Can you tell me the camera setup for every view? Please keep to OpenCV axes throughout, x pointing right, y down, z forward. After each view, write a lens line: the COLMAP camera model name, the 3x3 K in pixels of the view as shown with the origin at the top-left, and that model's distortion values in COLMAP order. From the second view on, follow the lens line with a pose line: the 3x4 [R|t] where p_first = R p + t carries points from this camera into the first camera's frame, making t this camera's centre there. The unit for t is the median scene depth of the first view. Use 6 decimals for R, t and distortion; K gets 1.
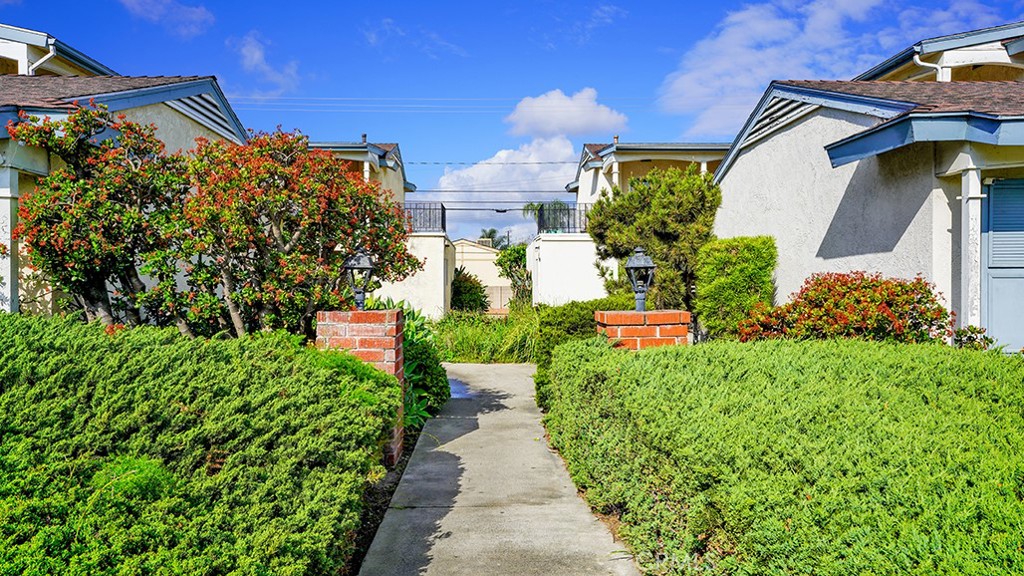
lens RADIAL K [[749.0, 0, 519.0], [0, 749.0, 290.6], [0, 0, 1]] dist [0.045486, -0.005816]
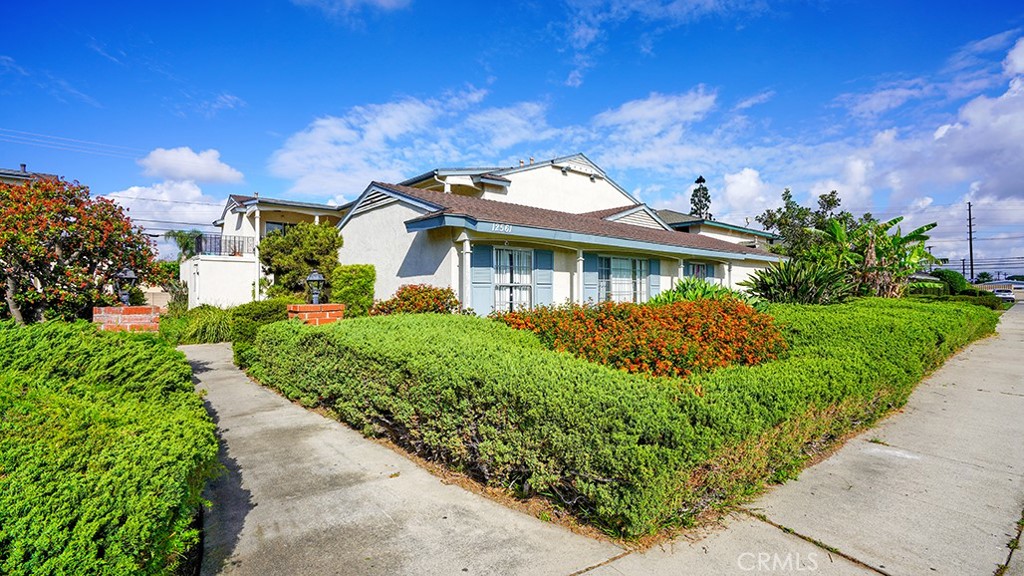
lens RADIAL K [[470.5, 0, 511.5], [0, 470.5, 287.7], [0, 0, 1]] dist [-0.040700, 0.008306]
pose [[0.785529, 0.005919, 0.618796, -0.117766], [0.004704, 0.999868, -0.015536, 0.005215], [-0.618806, 0.015115, 0.785398, -0.129976]]
